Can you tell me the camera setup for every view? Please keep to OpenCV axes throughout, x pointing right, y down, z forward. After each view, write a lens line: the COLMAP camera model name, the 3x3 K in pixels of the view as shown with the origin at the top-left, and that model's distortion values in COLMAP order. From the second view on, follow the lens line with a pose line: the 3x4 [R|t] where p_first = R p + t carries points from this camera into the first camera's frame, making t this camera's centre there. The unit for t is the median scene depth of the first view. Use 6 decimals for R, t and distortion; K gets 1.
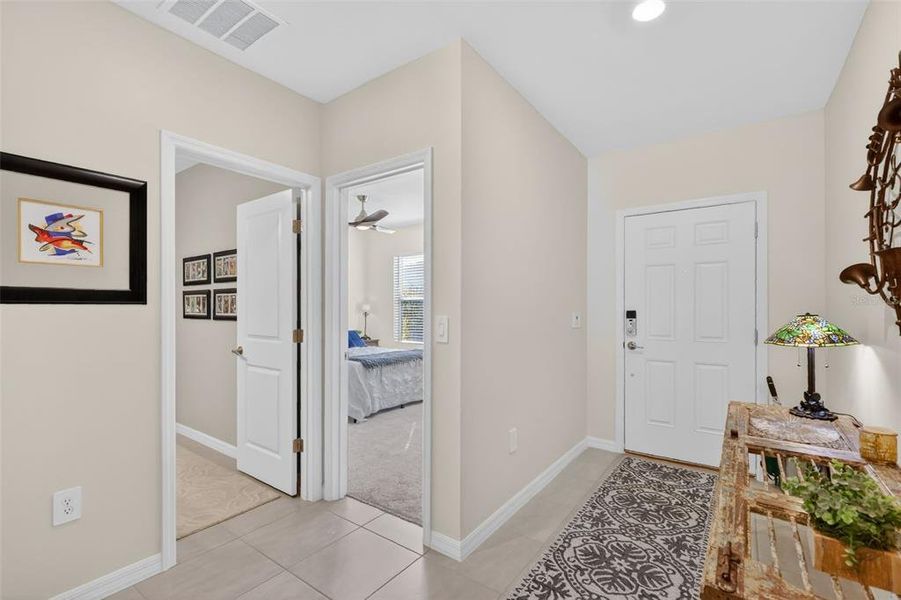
lens RADIAL K [[398.0, 0, 450.1], [0, 398.0, 303.6], [0, 0, 1]] dist [0.001877, -0.000357]
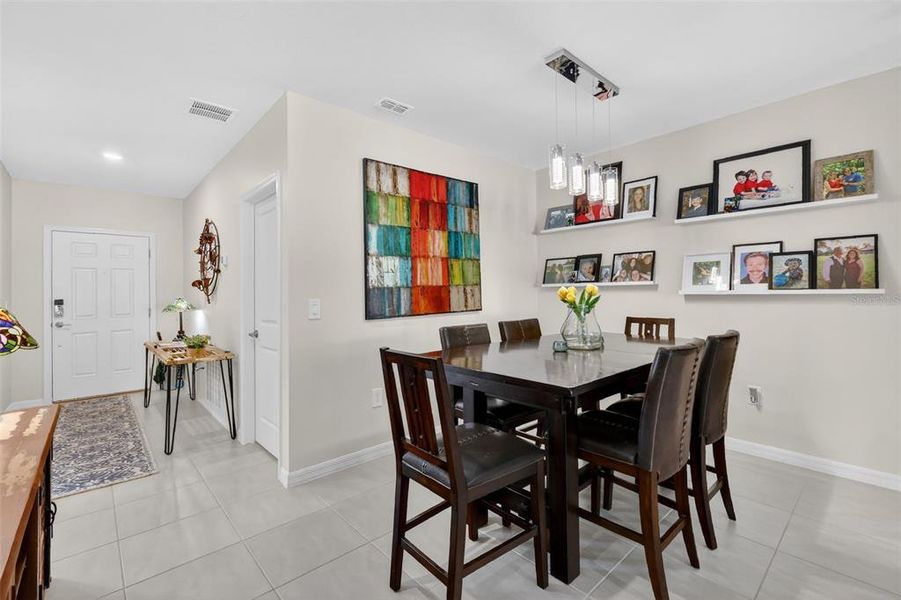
lens RADIAL K [[398.0, 0, 450.5], [0, 398.0, 298.4], [0, 0, 1]] dist [0.001877, -0.000357]
pose [[0.195537, -0.005955, 0.980678, -0.490761], [0.000807, 0.999982, 0.005911, 0.005634], [-0.980696, -0.000364, 0.195539, -0.461940]]
